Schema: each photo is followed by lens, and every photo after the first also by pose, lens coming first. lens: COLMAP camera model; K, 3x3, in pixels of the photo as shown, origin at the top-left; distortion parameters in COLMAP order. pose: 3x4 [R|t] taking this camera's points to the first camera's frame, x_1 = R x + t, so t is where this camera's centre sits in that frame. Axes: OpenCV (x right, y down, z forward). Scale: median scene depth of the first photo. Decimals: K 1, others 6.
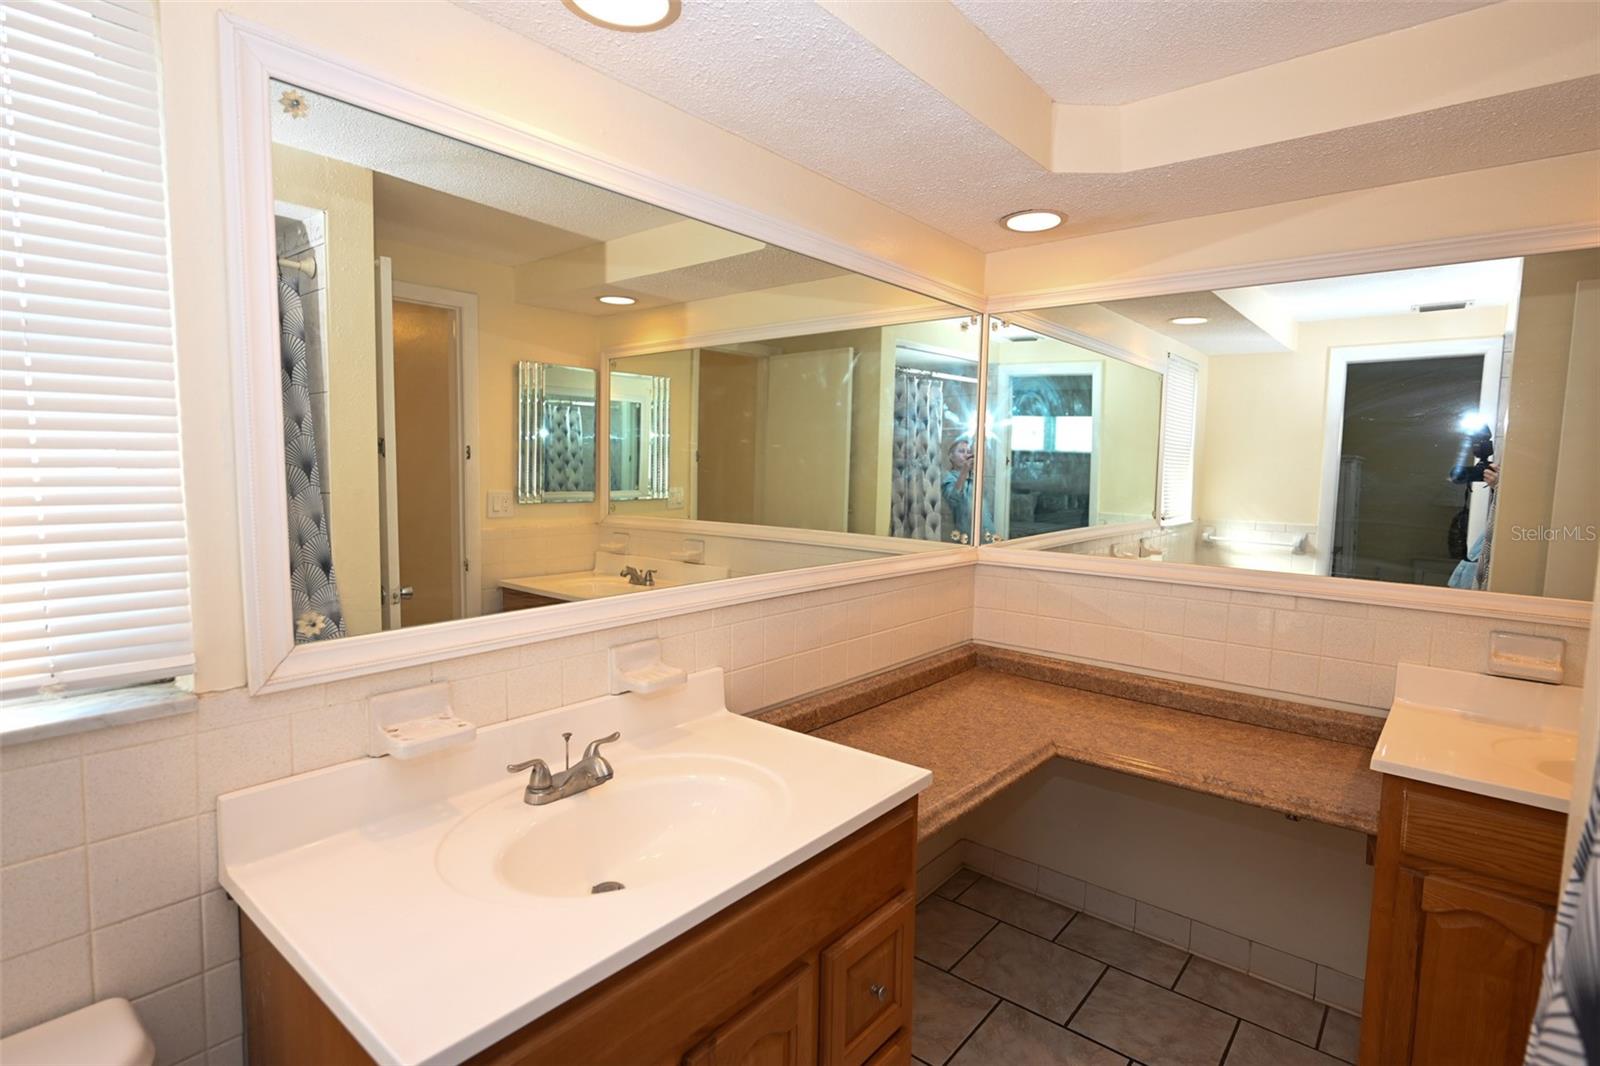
lens RADIAL K [[803.0, 0, 805.3], [0, 803.0, 530.4], [0, 0, 1]] dist [0.017270, 0.000663]
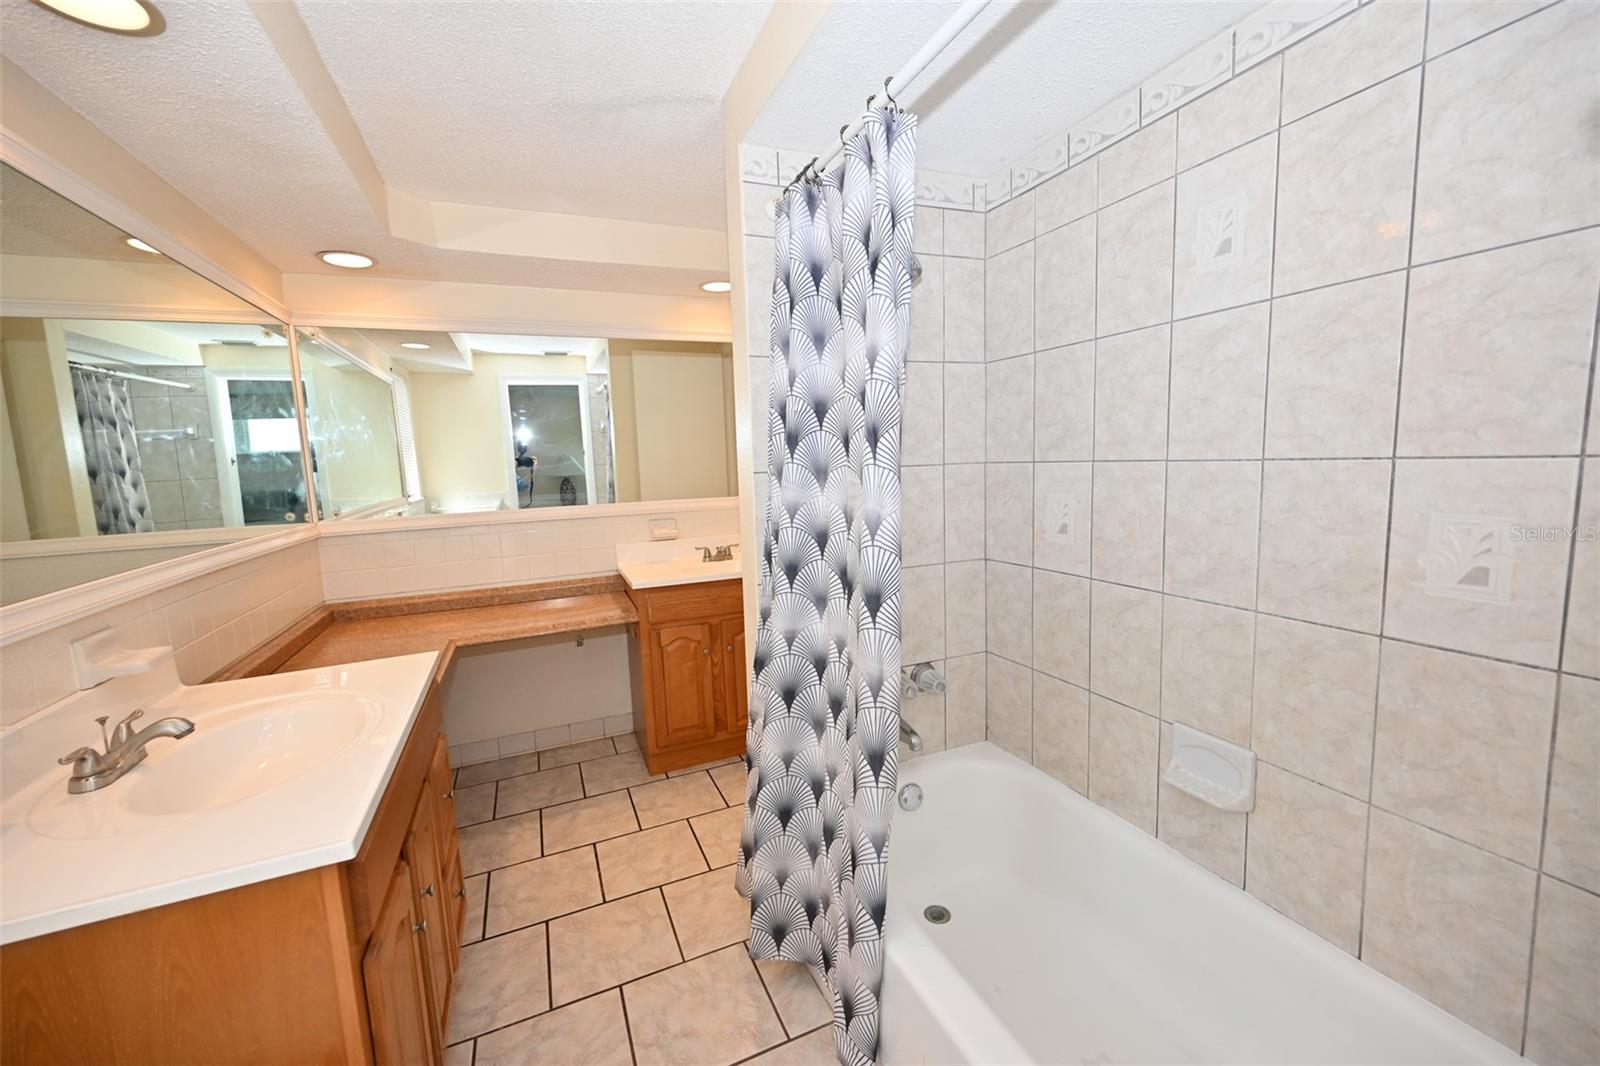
lens RADIAL K [[634.2, 0, 802.9], [0, 634.2, 527.7], [0, 0, 1]] dist [0.005826, -0.001154]
pose [[0.462959, -0.145860, 0.874296, -0.307304], [0.128012, 0.987029, 0.096882, 0.030600], [-0.877087, 0.067068, 0.475626, -0.085000]]
